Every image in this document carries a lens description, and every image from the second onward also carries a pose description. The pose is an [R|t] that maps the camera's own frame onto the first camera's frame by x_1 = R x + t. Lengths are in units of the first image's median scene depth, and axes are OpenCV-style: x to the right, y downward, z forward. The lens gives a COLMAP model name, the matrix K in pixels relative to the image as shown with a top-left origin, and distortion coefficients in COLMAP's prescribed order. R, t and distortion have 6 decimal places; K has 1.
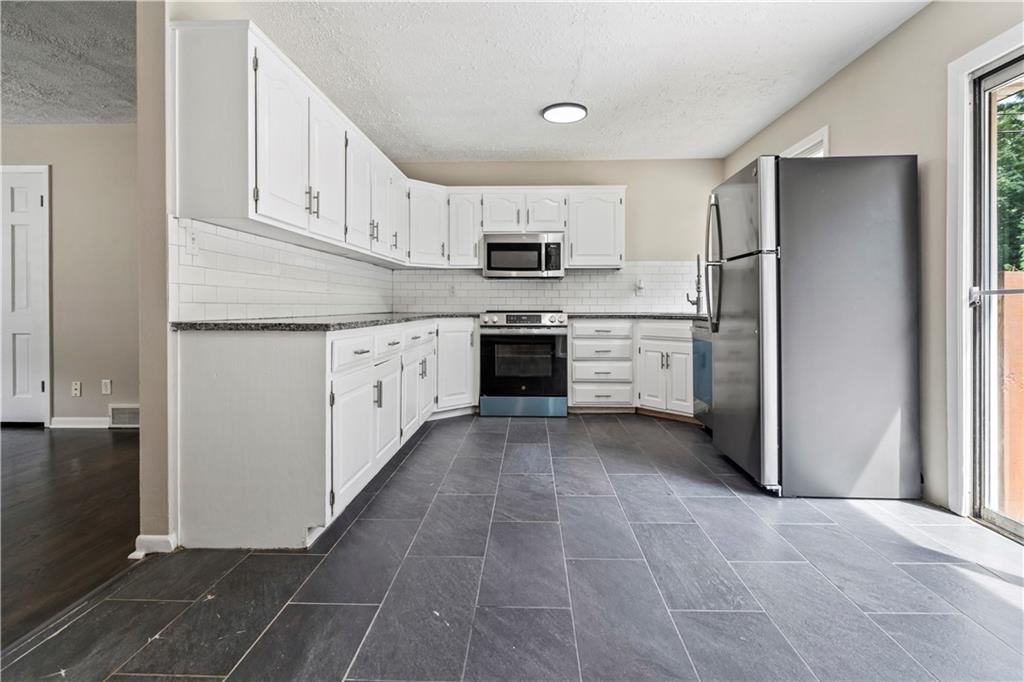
lens RADIAL K [[481.1, 0, 514.4], [0, 481.1, 306.5], [0, 0, 1]] dist [-0.002897, -0.000090]
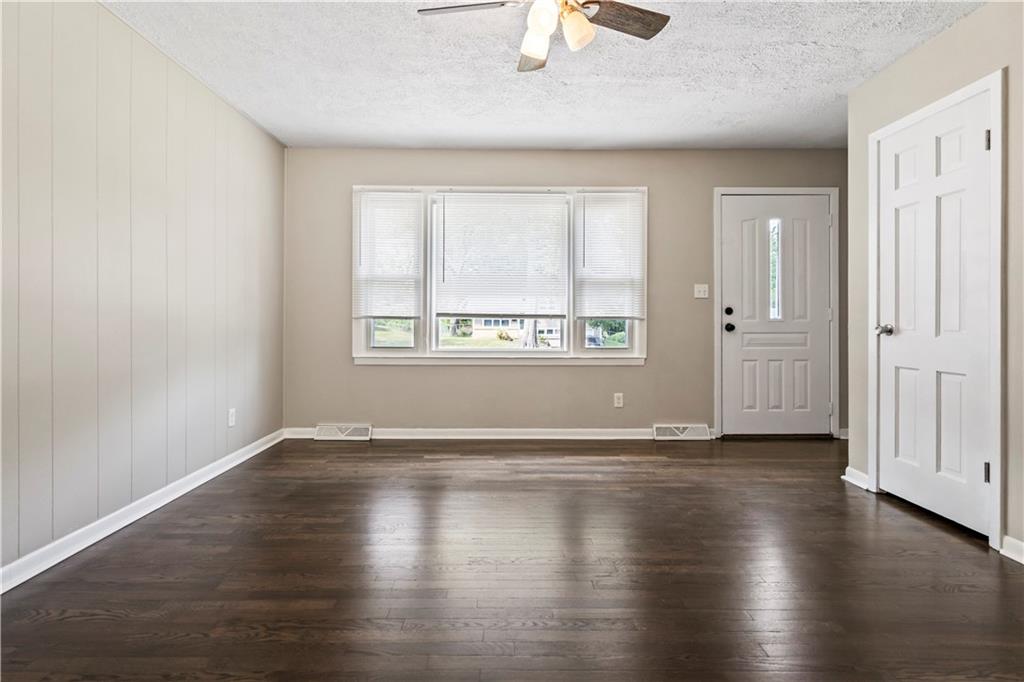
lens RADIAL K [[475.2, 0, 507.0], [0, 475.2, 321.1], [0, 0, 1]] dist [-0.001811, 0.000659]
pose [[0.038072, 0.002684, -0.999271, -0.425803], [-0.007864, 0.999966, 0.002386, -0.005458], [0.999244, 0.007768, 0.038092, 0.394526]]
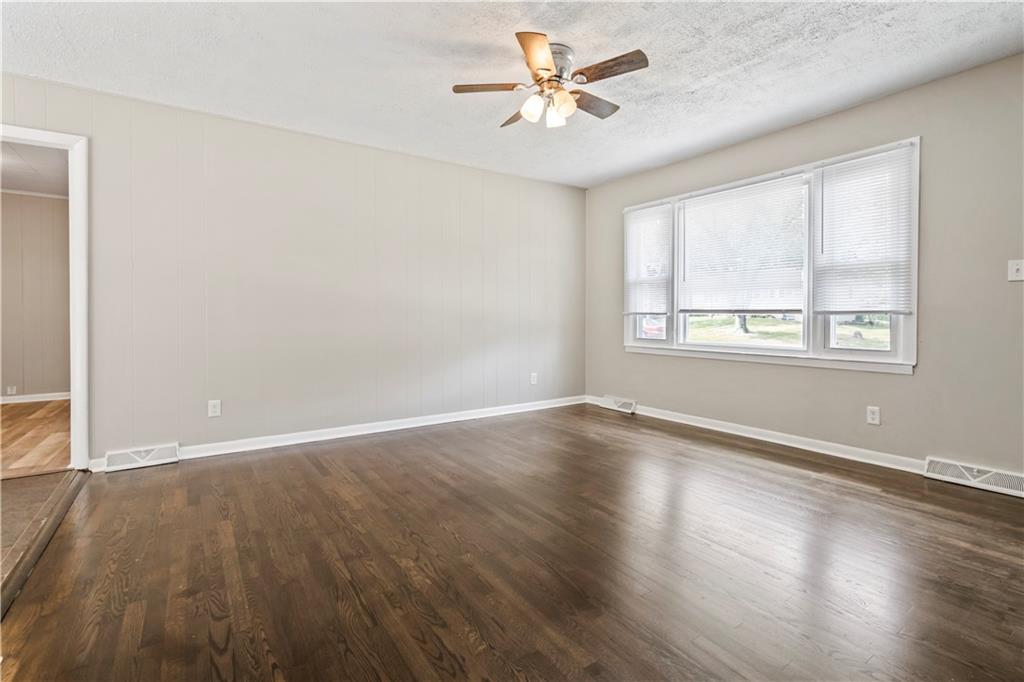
lens RADIAL K [[484.3, 0, 519.0], [0, 484.3, 322.8], [0, 0, 1]] dist [-0.004664, 0.000121]
pose [[-0.805622, 0.010012, -0.592346, -0.455424], [-0.001033, 0.999832, 0.018304, -0.008090], [0.592429, 0.015358, -0.805476, 0.947257]]
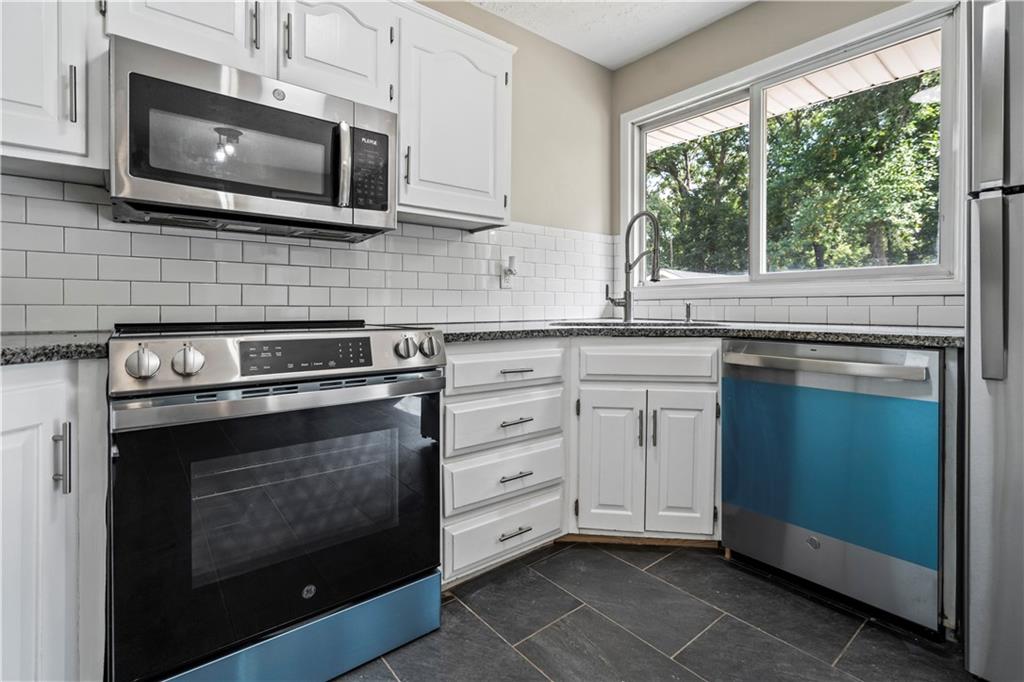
lens RADIAL K [[477.9, 0, 516.2], [0, 477.9, 308.8], [0, 0, 1]] dist [-0.001100, -0.000230]
pose [[0.750047, -0.001423, 0.661382, -0.076638], [0.001402, 0.999999, 0.000562, -0.000889], [-0.661383, 0.000506, 0.750049, 0.702520]]
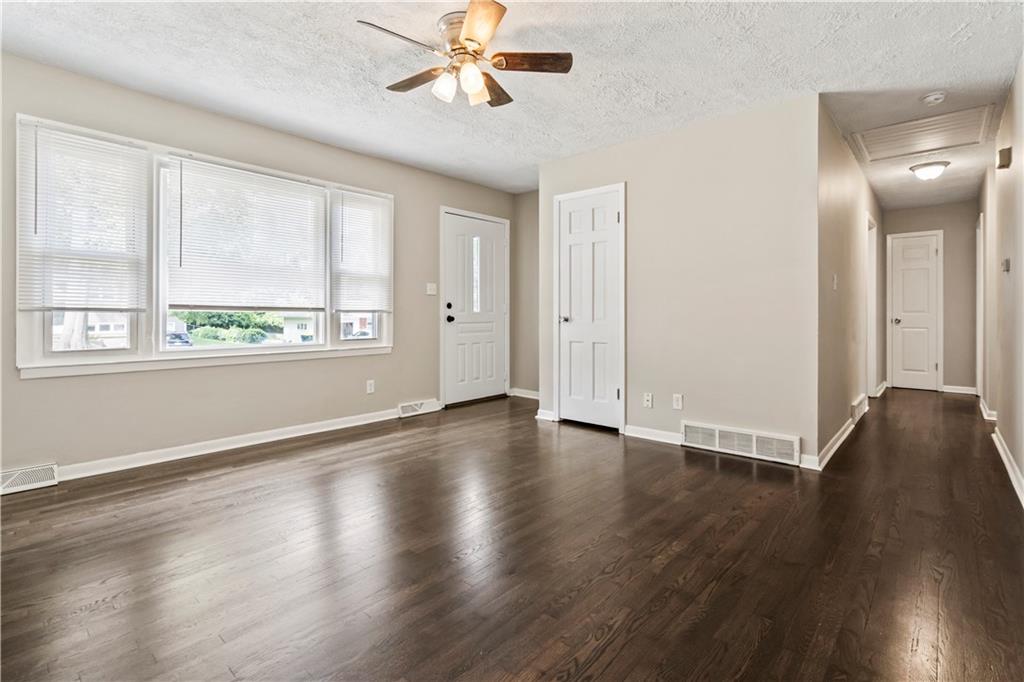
lens RADIAL K [[479.5, 0, 523.4], [0, 479.5, 316.0], [0, 0, 1]] dist [-0.003047, 0.000561]
pose [[0.774610, 0.005538, -0.632415, -0.452697], [-0.005881, 0.999982, 0.001554, -0.004192], [0.632412, 0.002515, 0.774628, 0.053136]]
